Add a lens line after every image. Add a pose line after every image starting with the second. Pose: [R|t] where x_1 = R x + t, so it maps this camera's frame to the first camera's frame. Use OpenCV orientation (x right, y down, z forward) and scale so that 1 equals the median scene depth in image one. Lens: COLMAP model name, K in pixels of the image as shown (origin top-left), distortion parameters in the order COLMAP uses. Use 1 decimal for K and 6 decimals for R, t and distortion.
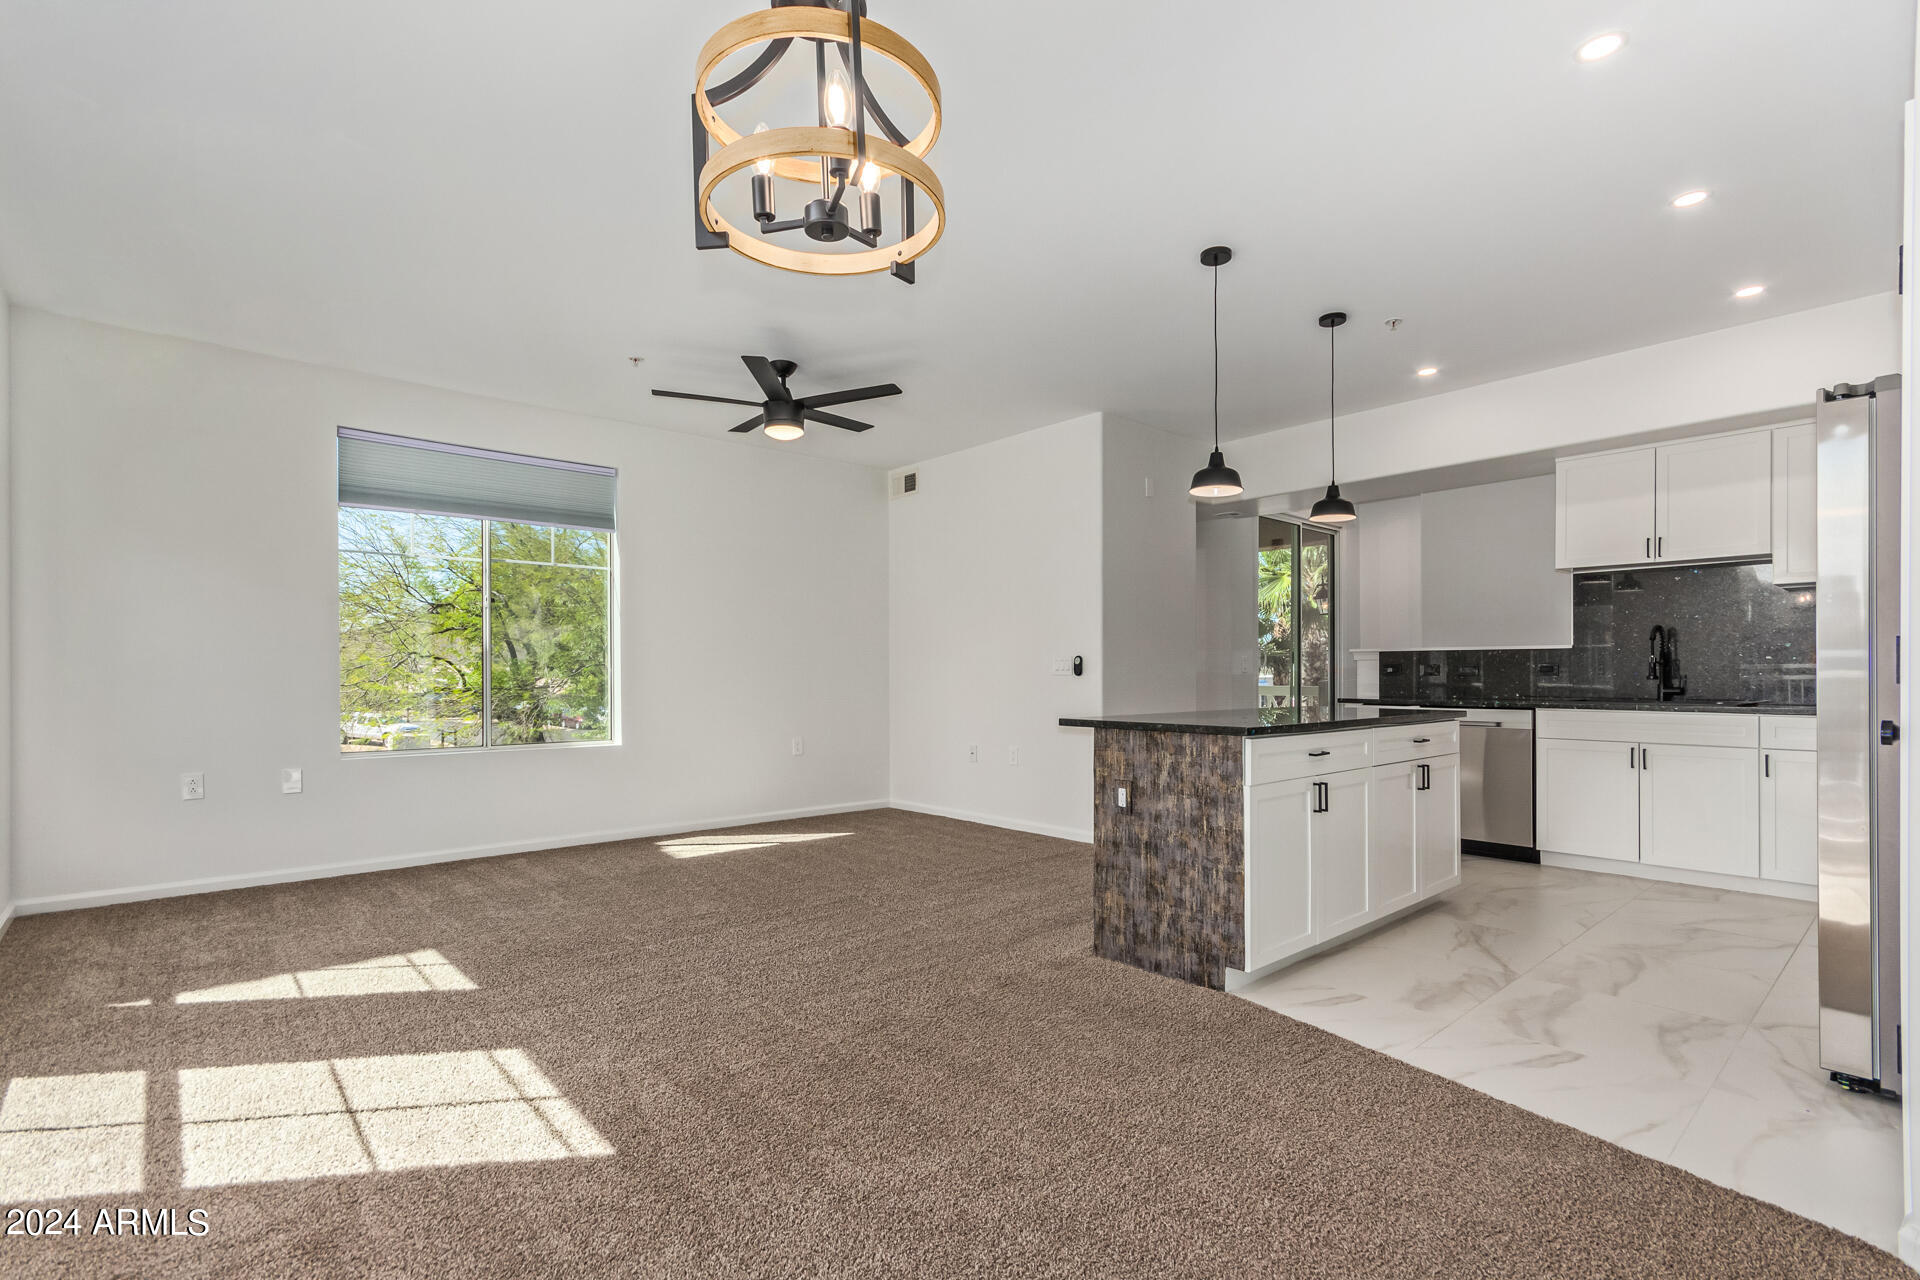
lens RADIAL K [[898.8, 0, 957.7], [0, 898.8, 660.3], [0, 0, 1]] dist [0.005945, 0.001076]
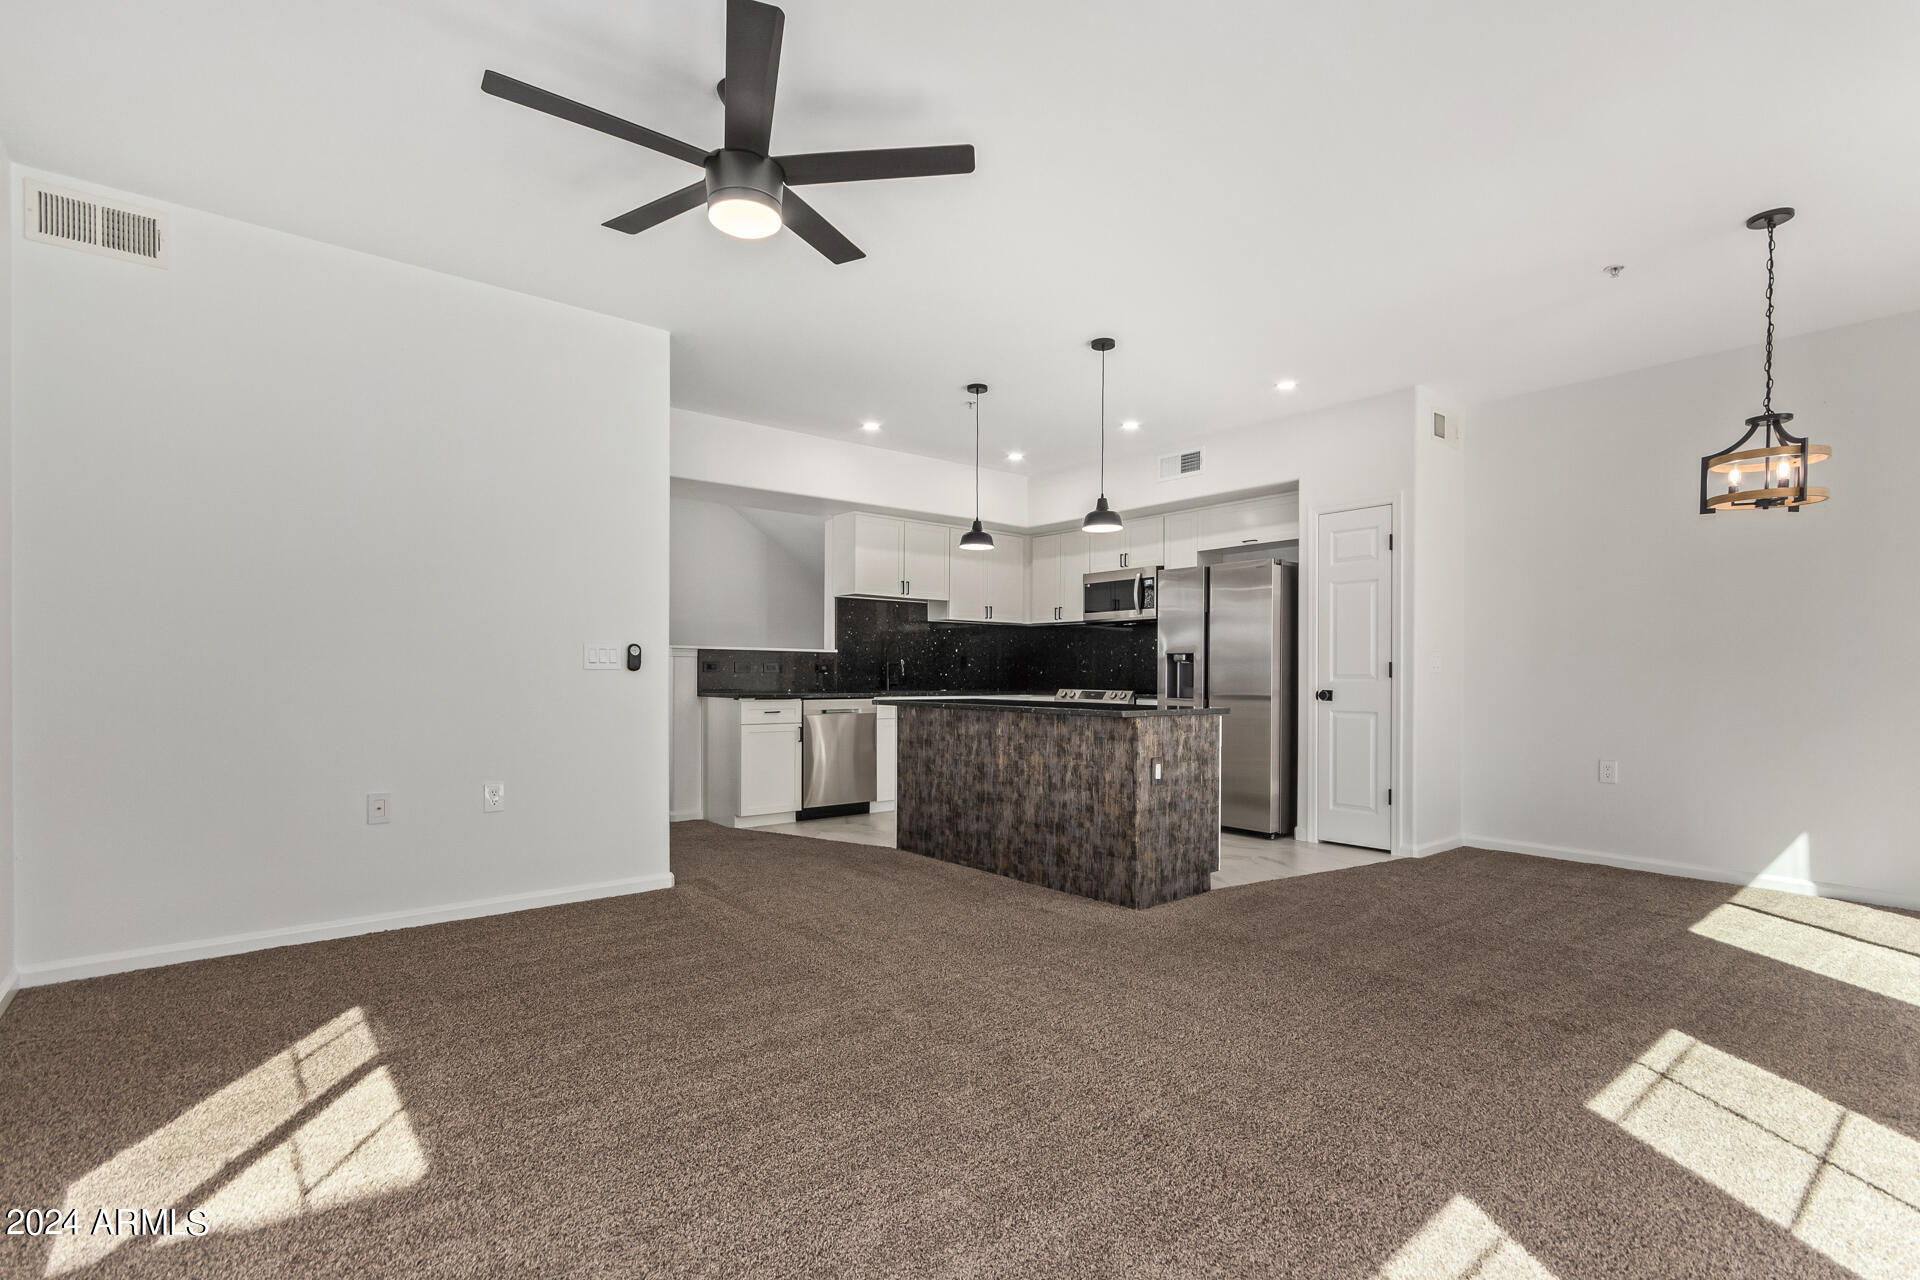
lens RADIAL K [[898.8, 0, 993.1], [0, 898.8, 668.4], [0, 0, 1]] dist [0.005945, 0.001076]
pose [[0.009911, 0.007436, 0.999923, -1.076432], [-0.020763, 0.999758, -0.007229, 0.025027], [-0.999735, -0.020690, 0.010063, 1.242228]]
